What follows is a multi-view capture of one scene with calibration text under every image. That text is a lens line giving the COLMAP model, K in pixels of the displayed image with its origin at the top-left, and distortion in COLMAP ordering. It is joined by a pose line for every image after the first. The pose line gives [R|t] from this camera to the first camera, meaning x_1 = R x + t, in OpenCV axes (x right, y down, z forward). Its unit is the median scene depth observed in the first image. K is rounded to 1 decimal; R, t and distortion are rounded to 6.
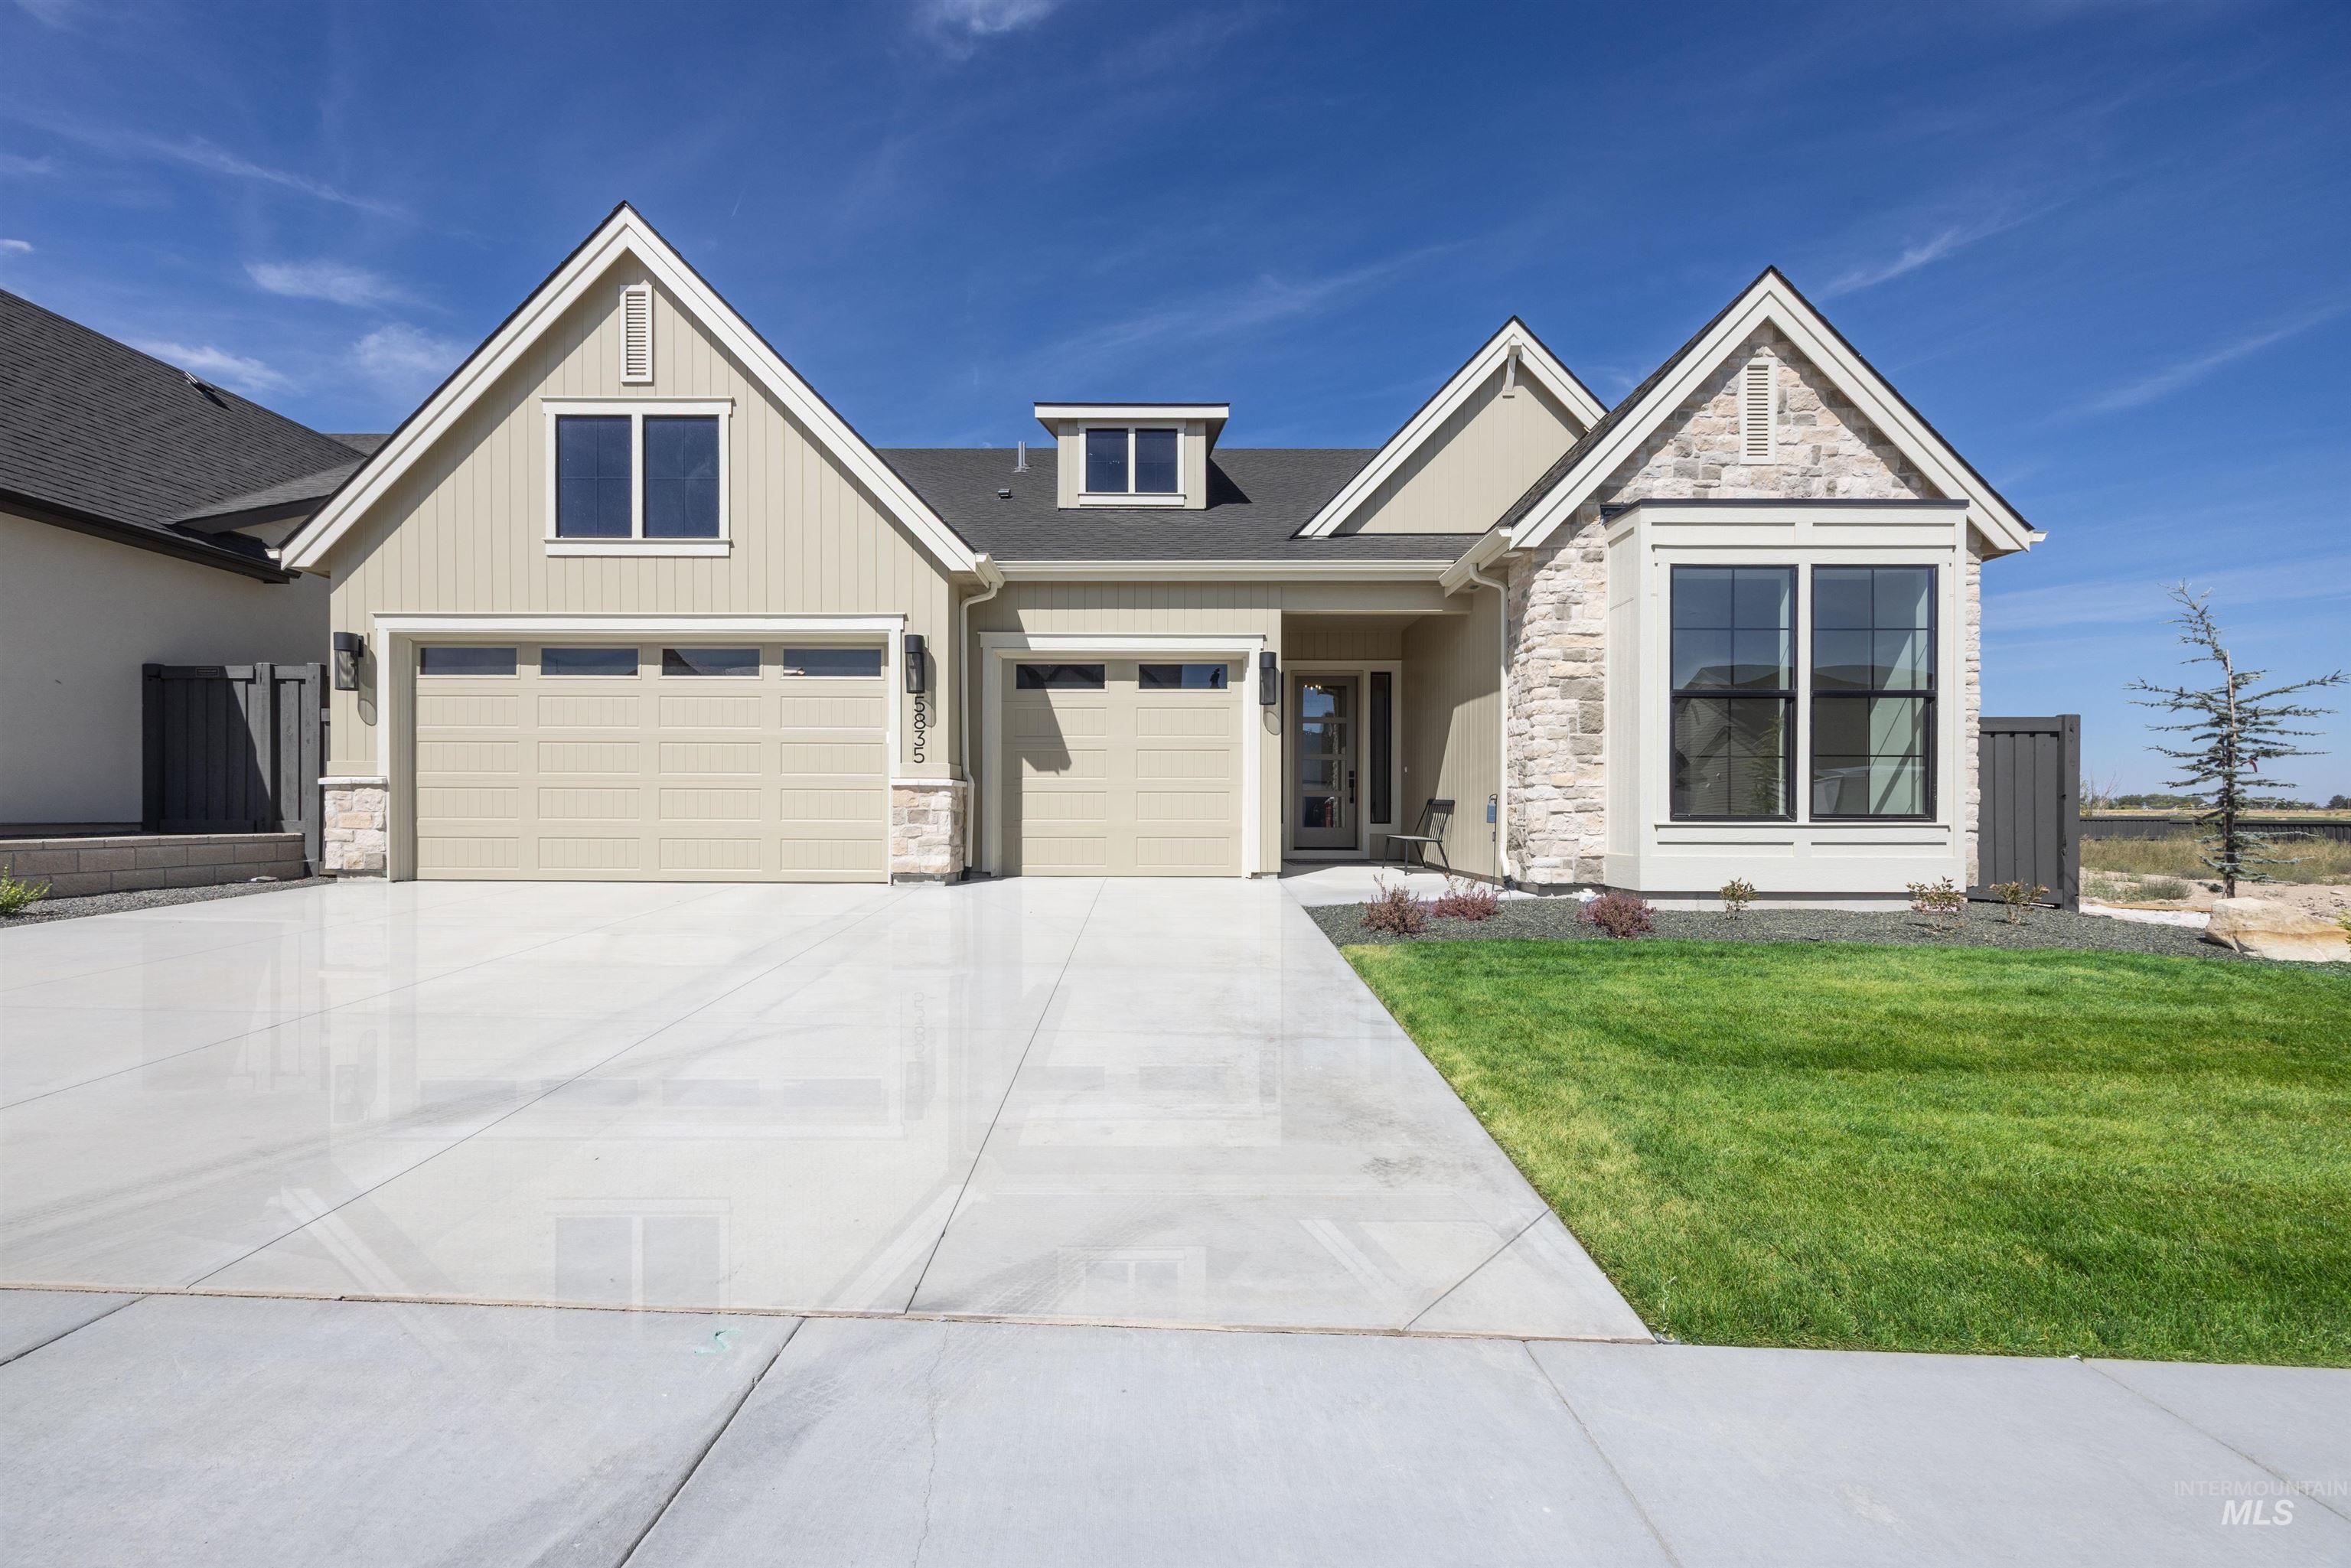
lens RADIAL K [[908.8, 0, 1175.2], [0, 908.8, 804.3], [0, 0, 1]] dist [-0.000170, -0.000135]
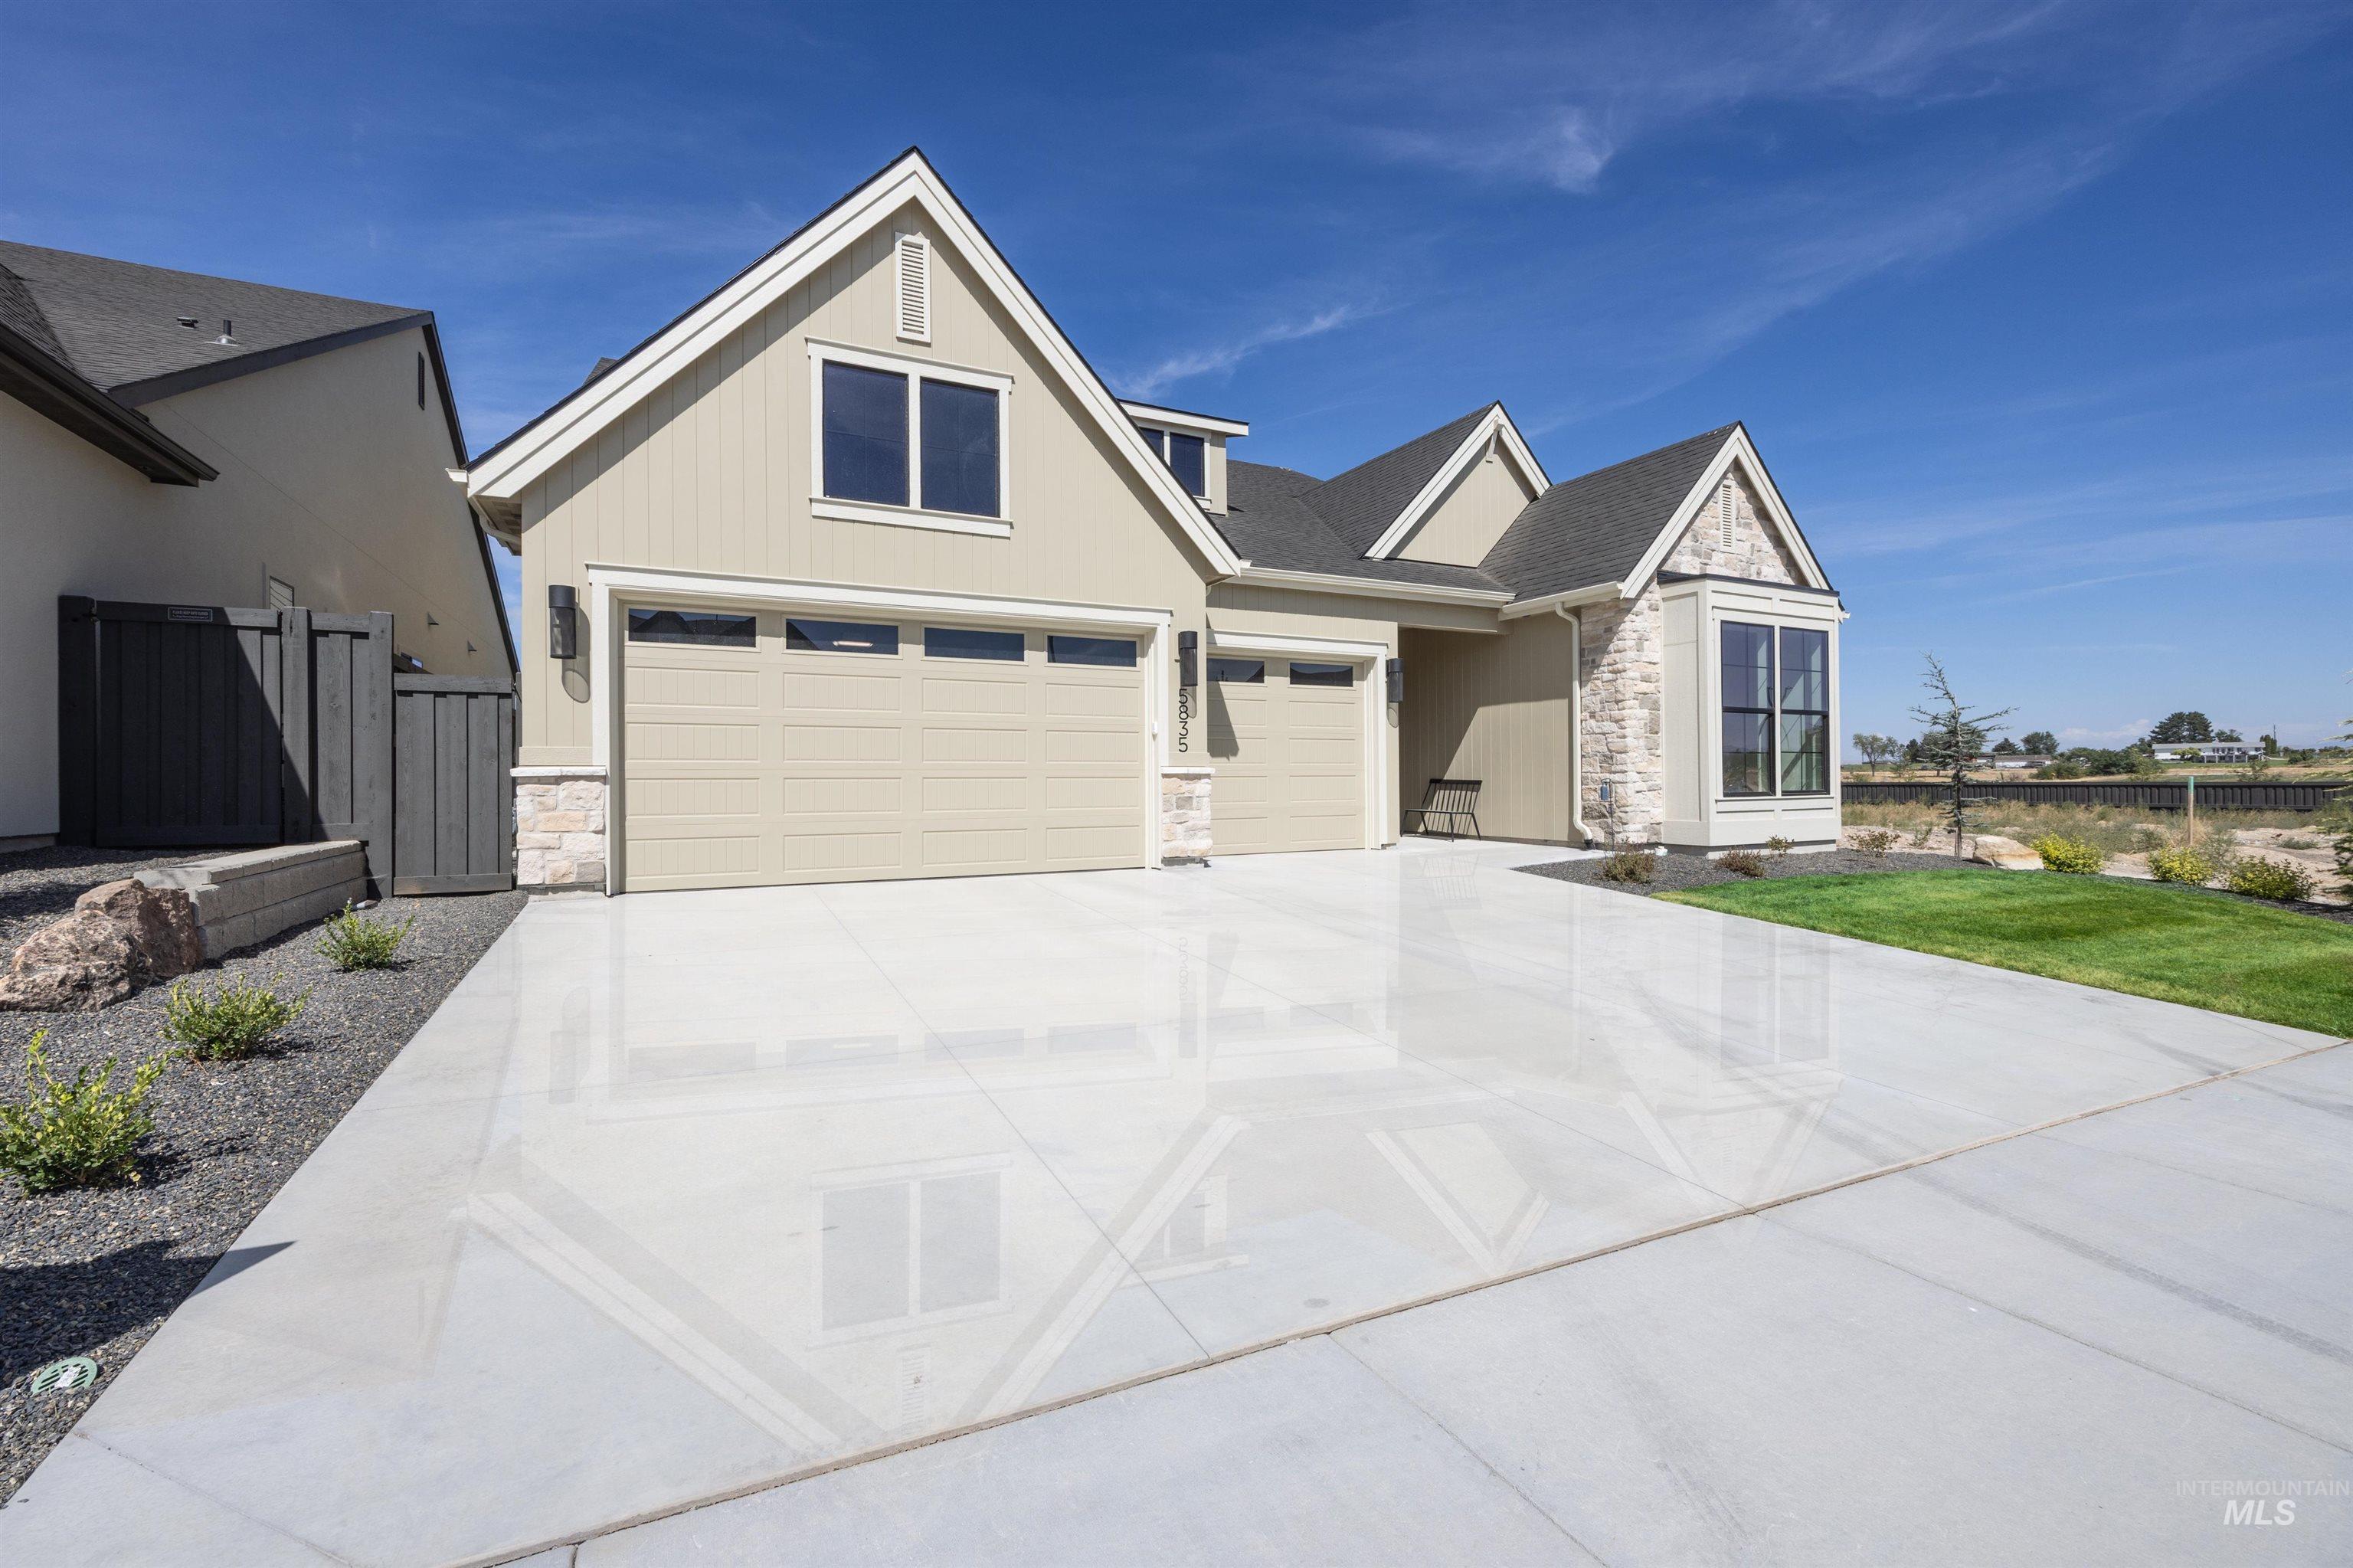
lens RADIAL K [[928.2, 0, 1143.0], [0, 928.2, 764.6], [0, 0, 1]] dist [-0.000611, 0.000000]
pose [[0.903709, -0.001788, 0.428144, -0.787890], [0.005502, 0.999957, -0.007436, -0.023189], [-0.428113, 0.009075, 0.903680, 0.048339]]
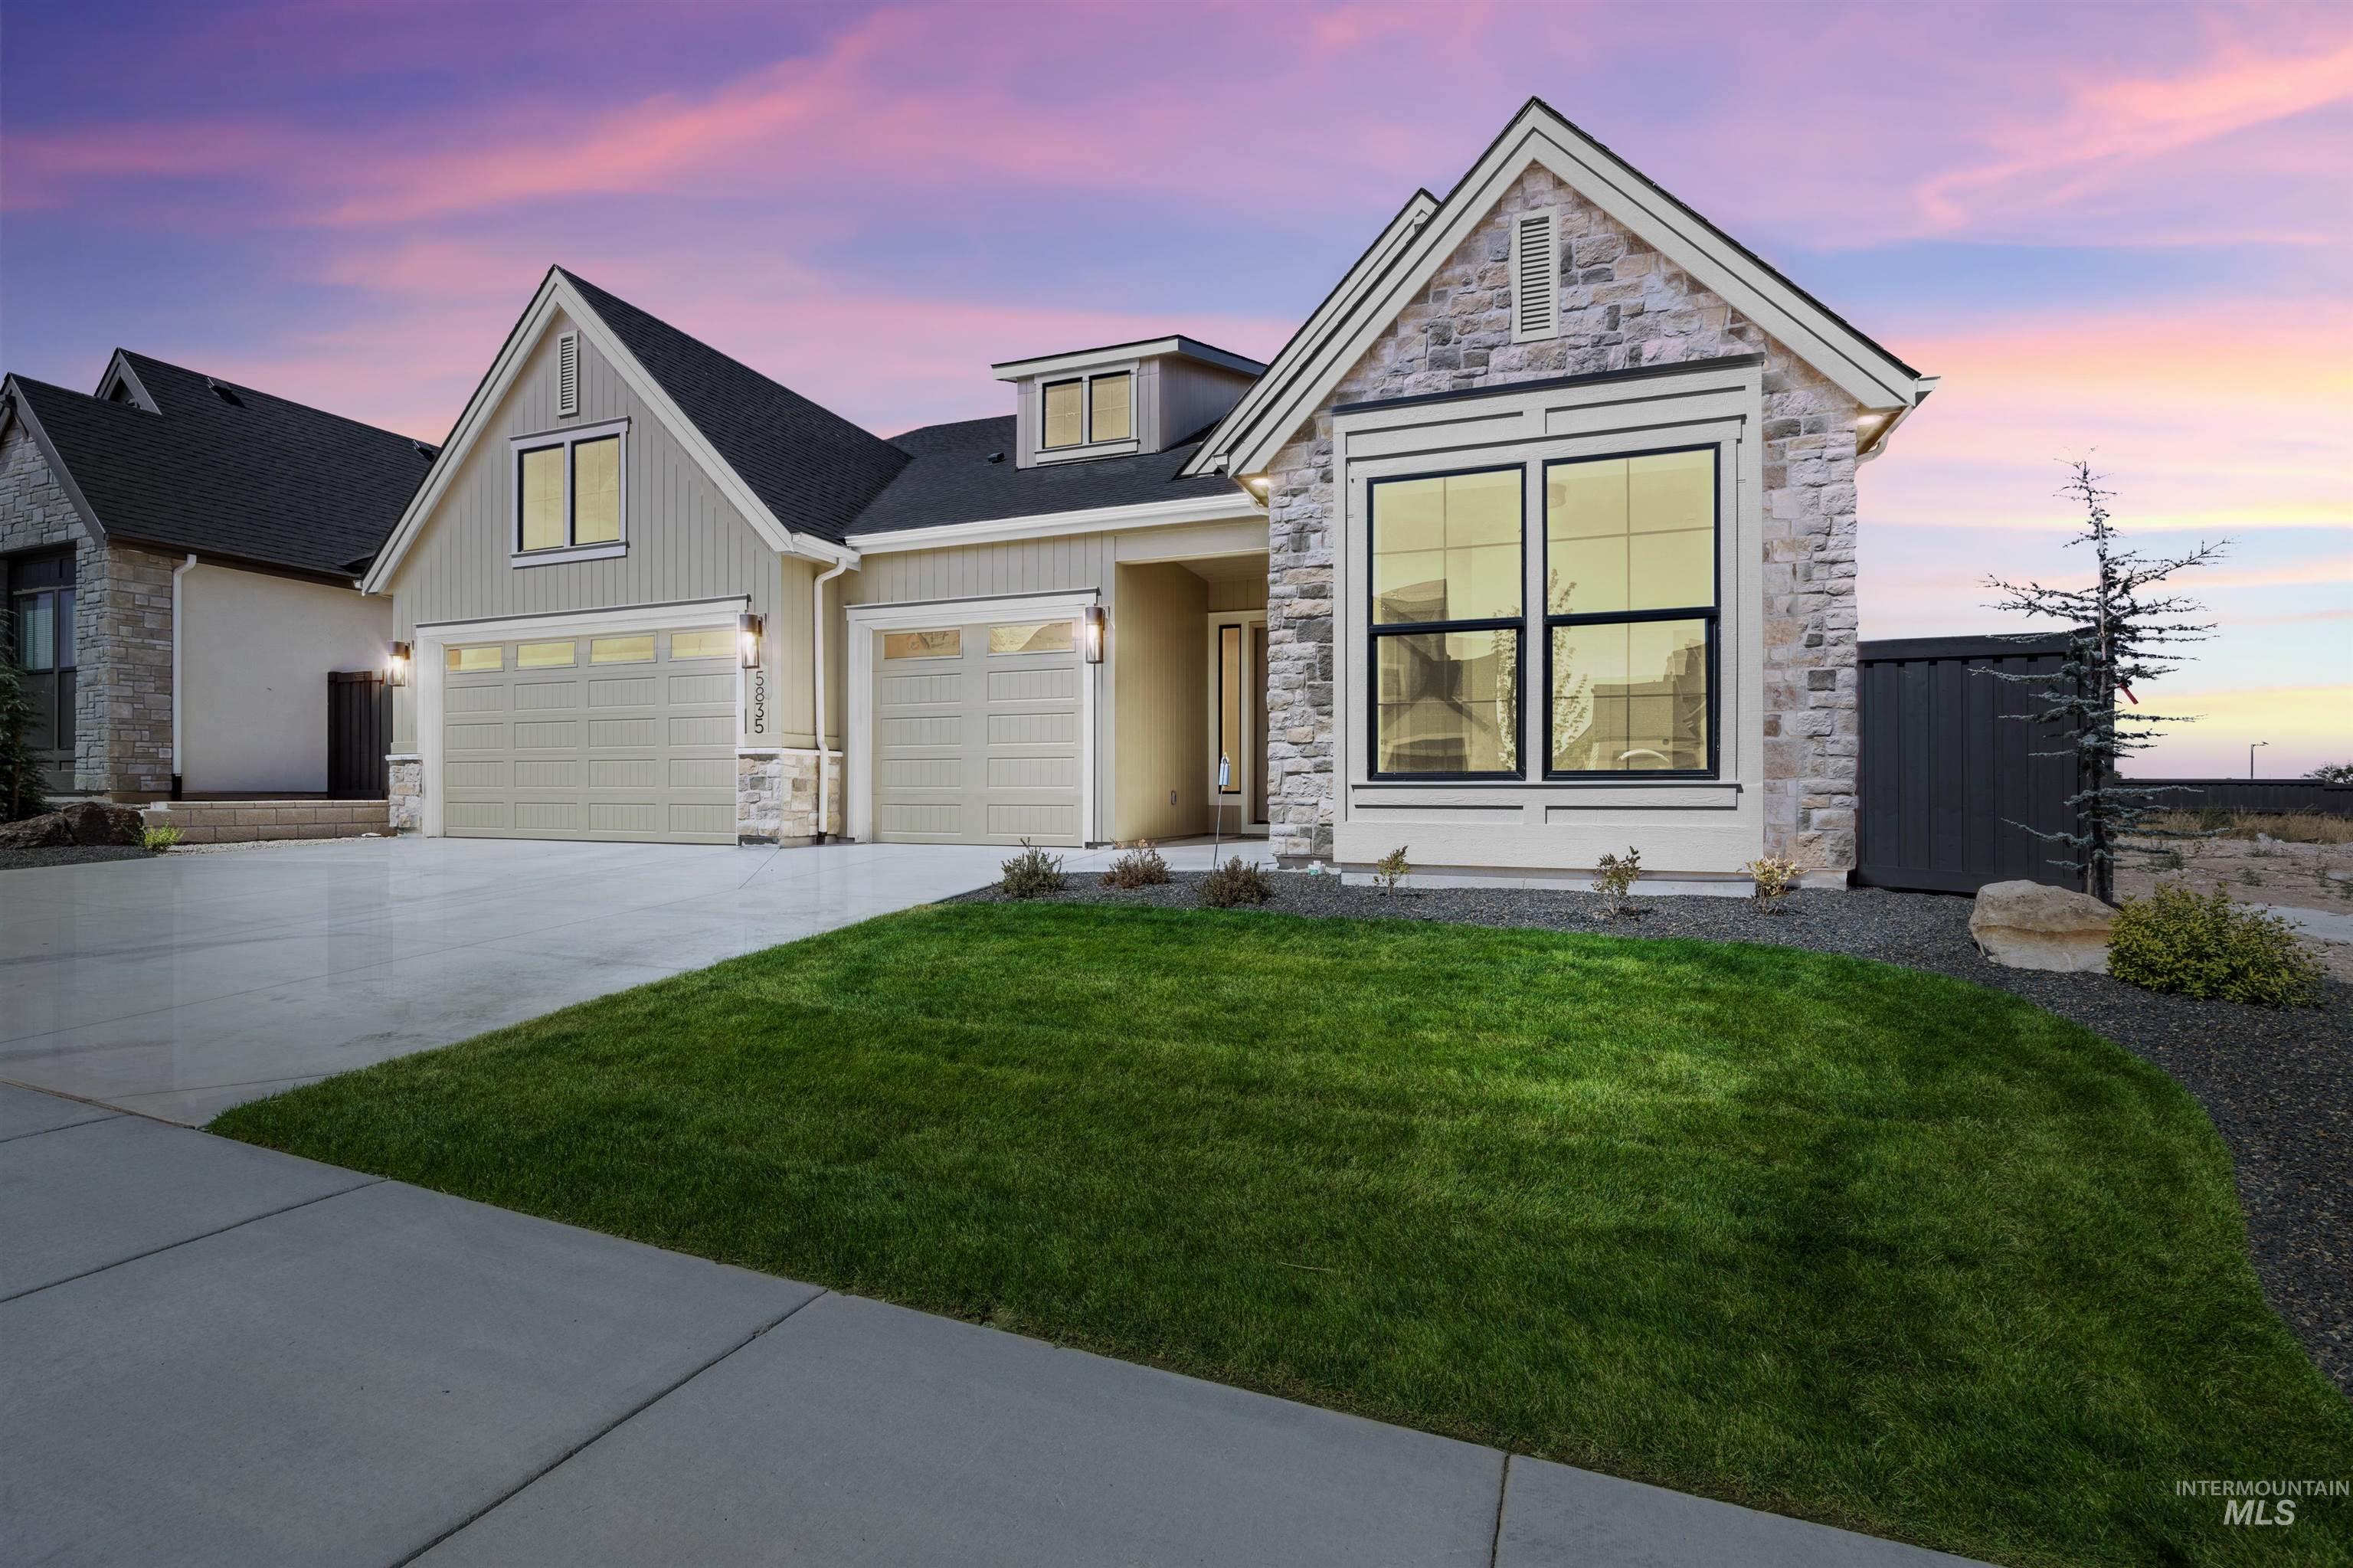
lens RADIAL K [[1043.6, 0, 1176.5], [0, 1043.6, 784.0], [0, 0, 1]] dist [-0.016916, 0.000203]
pose [[0.937665, -0.005546, -0.347496, 0.608673], [0.005690, 0.999984, -0.000606, 0.018143], [0.347493, -0.001409, 0.937681, 0.020023]]
